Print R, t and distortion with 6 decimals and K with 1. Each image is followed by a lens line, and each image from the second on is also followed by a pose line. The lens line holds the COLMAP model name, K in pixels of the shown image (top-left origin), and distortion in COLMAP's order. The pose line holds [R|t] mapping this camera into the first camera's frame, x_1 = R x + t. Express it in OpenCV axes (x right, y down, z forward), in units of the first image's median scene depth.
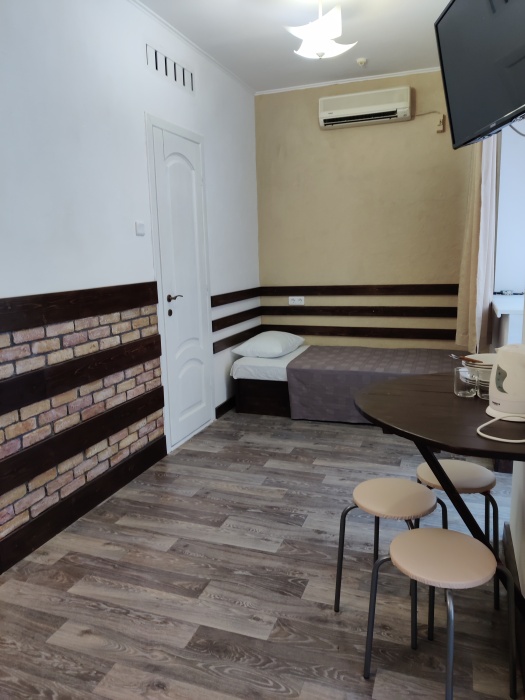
lens RADIAL K [[532.9, 0, 262.5], [0, 532.9, 350.0], [0, 0, 1]] dist [0.019365, -0.034917]
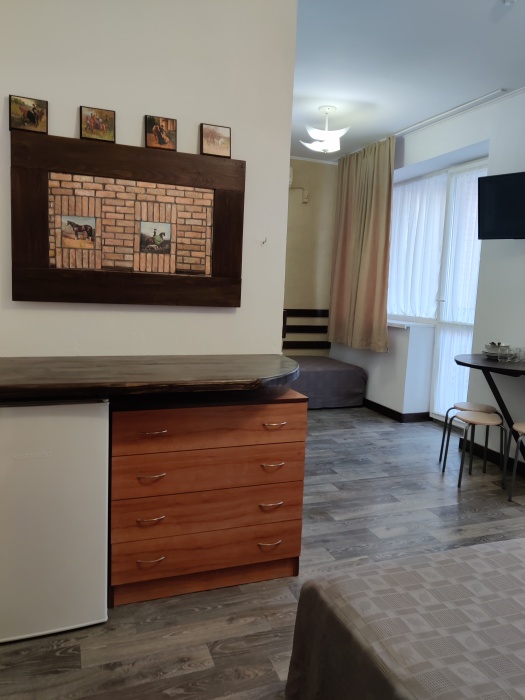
lens RADIAL K [[532.9, 0, 262.5], [0, 532.9, 350.0], [0, 0, 1]] dist [0.019365, -0.034917]
pose [[0.752938, -0.028871, 0.657458, -1.106841], [0.064191, 0.997495, -0.029710, 0.032339], [-0.654953, 0.064572, 0.752905, 0.043046]]
